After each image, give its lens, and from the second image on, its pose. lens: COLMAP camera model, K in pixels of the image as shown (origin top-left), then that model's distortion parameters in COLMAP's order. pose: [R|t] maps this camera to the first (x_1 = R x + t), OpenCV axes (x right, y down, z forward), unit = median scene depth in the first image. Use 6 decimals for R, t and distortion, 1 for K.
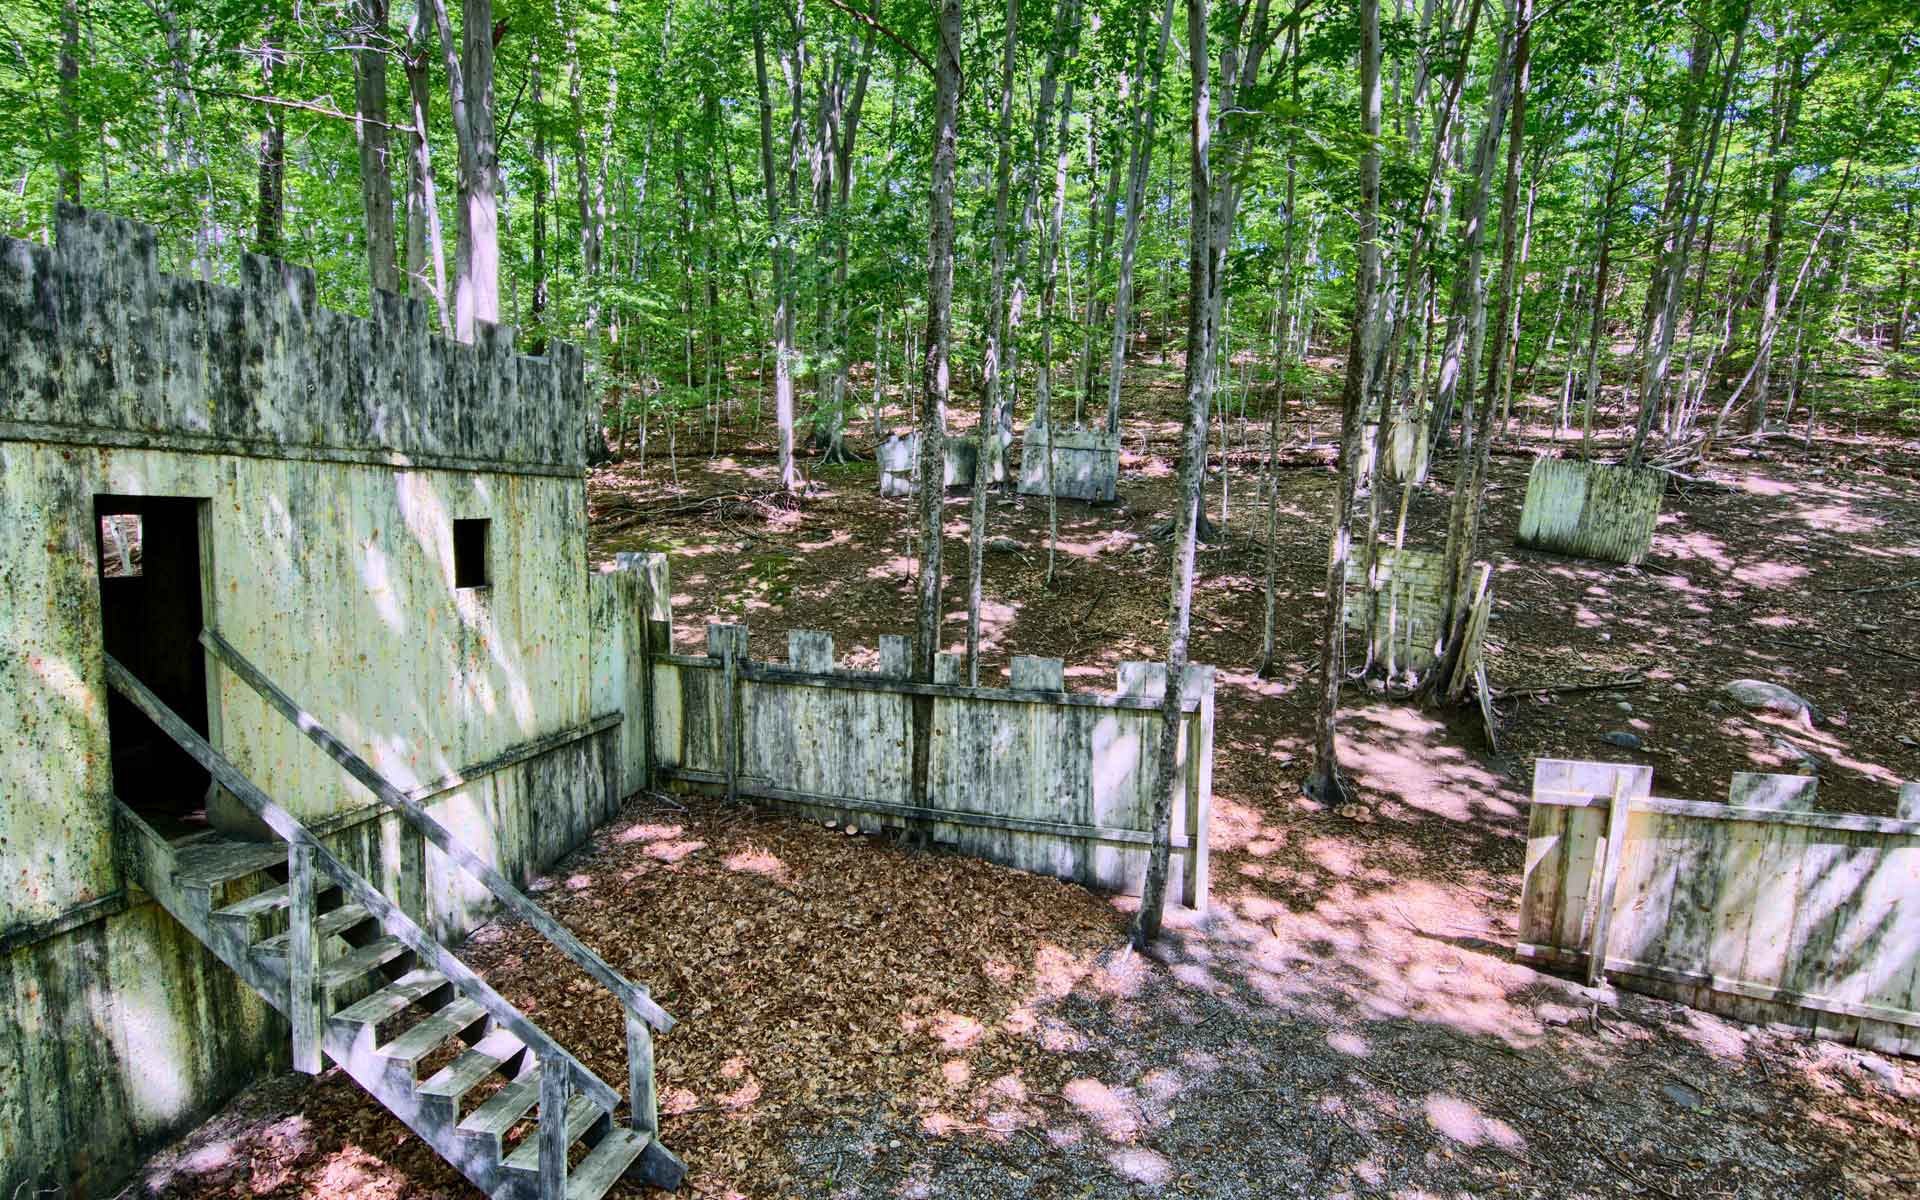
lens RADIAL K [[987.4, 0, 962.8], [0, 987.4, 610.0], [0, 0, 1]] dist [0.000027, -0.014015]
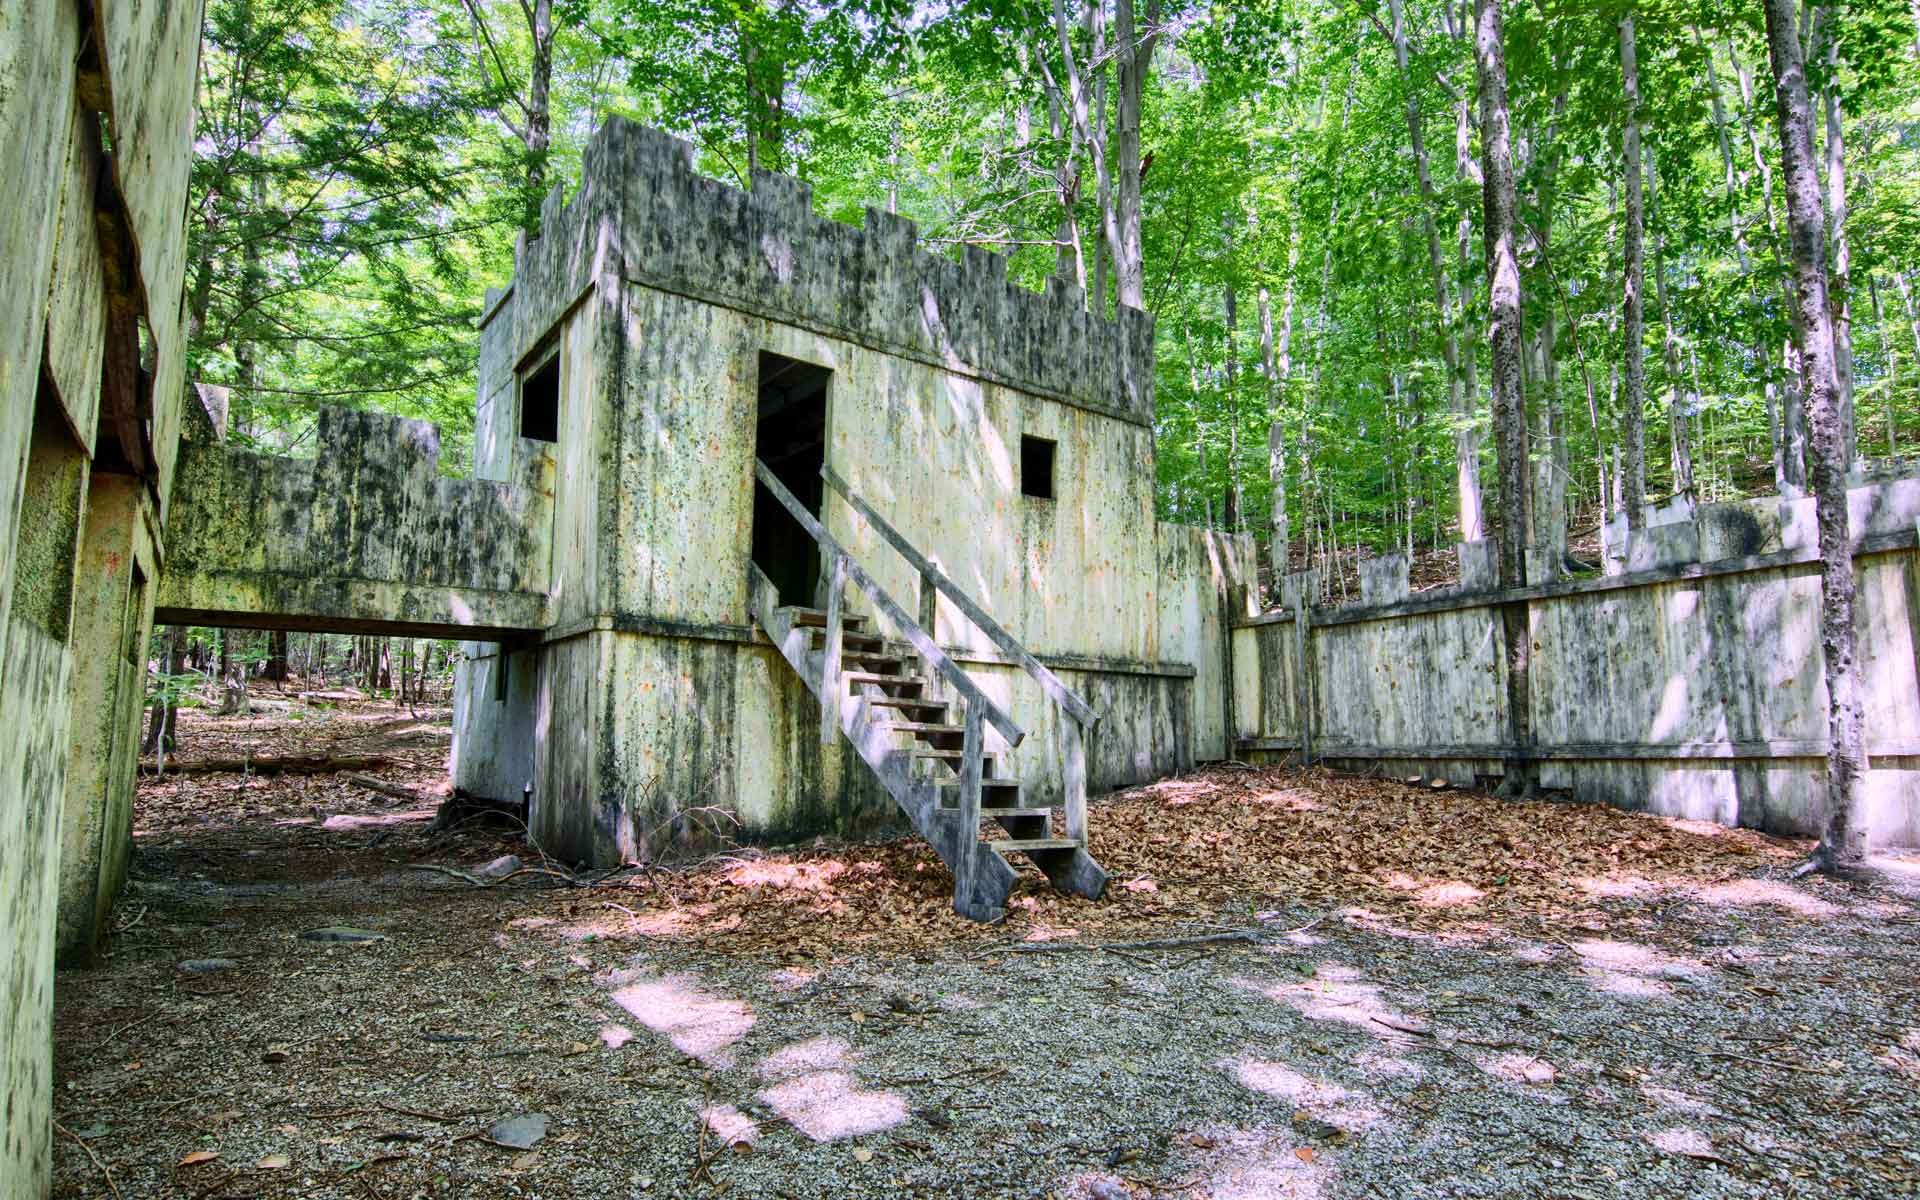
lens RADIAL K [[1089.6, 0, 957.8], [0, 1089.6, 612.2], [0, 0, 1]] dist [0.000892, -0.019291]
pose [[0.767895, -0.089622, -0.634276, 0.195664], [-0.062795, 0.974864, -0.213770, 0.346854], [0.637491, 0.203982, 0.742965, 0.035161]]
